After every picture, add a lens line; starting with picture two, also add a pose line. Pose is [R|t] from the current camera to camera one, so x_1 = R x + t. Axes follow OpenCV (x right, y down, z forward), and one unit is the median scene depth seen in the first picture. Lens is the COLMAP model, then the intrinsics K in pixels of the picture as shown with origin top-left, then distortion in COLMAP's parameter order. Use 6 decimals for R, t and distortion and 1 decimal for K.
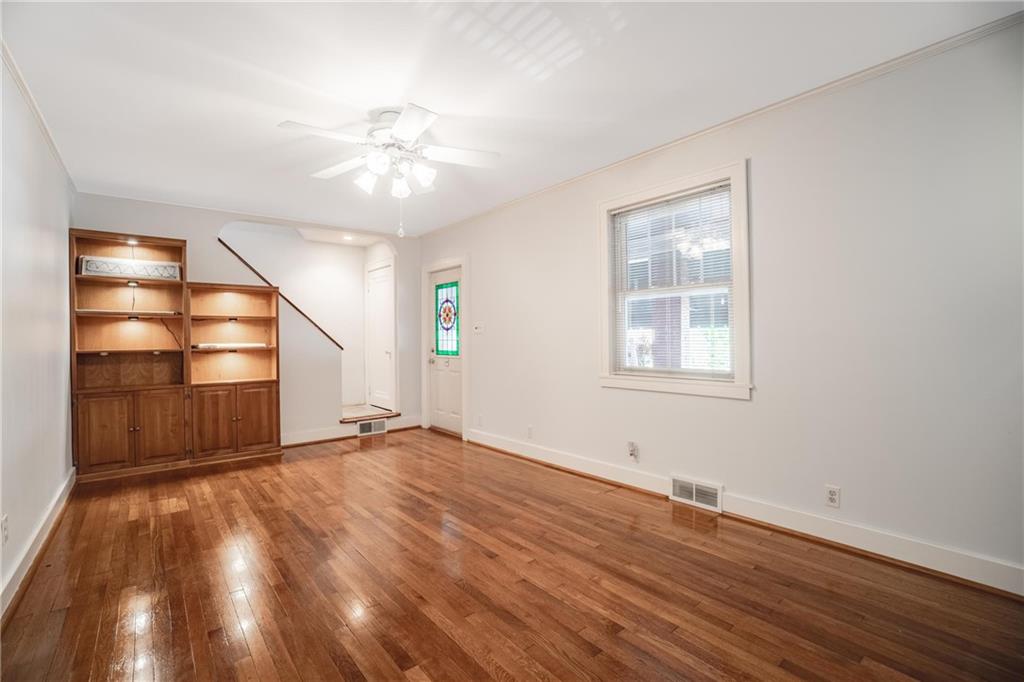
lens RADIAL K [[453.1, 0, 507.2], [0, 453.1, 340.8], [0, 0, 1]] dist [-0.067666, 0.026698]
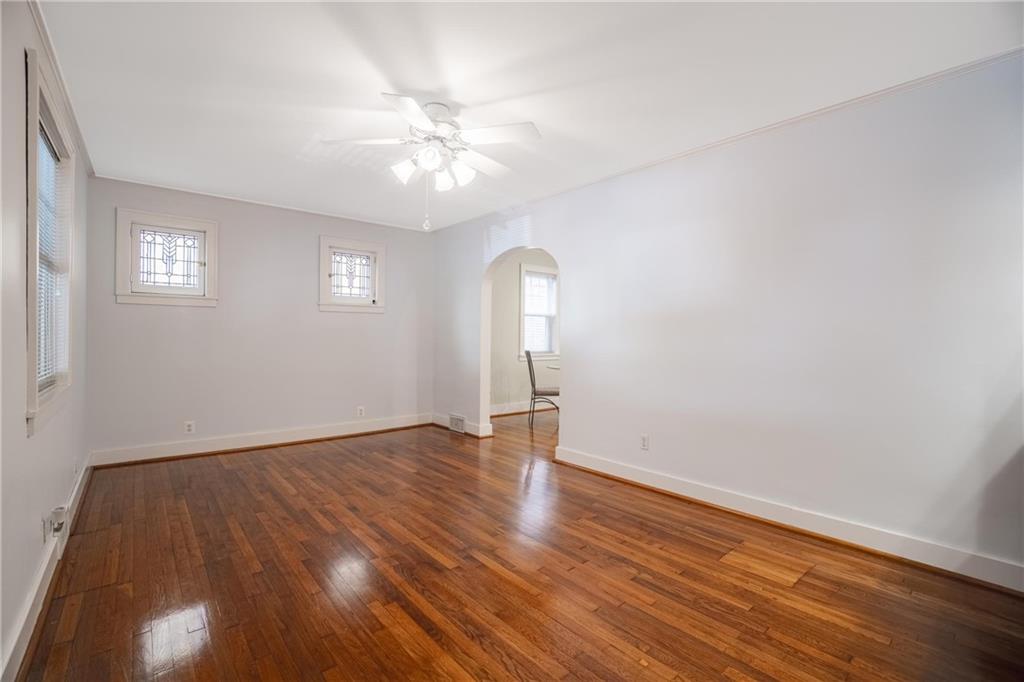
lens RADIAL K [[453.1, 0, 507.2], [0, 453.1, 340.8], [0, 0, 1]] dist [-0.067666, 0.026698]
pose [[-0.999896, 0.002003, -0.014313, -0.366502], [0.001763, 0.999859, 0.016724, -0.008808], [0.014345, 0.016697, -0.999758, 1.834573]]
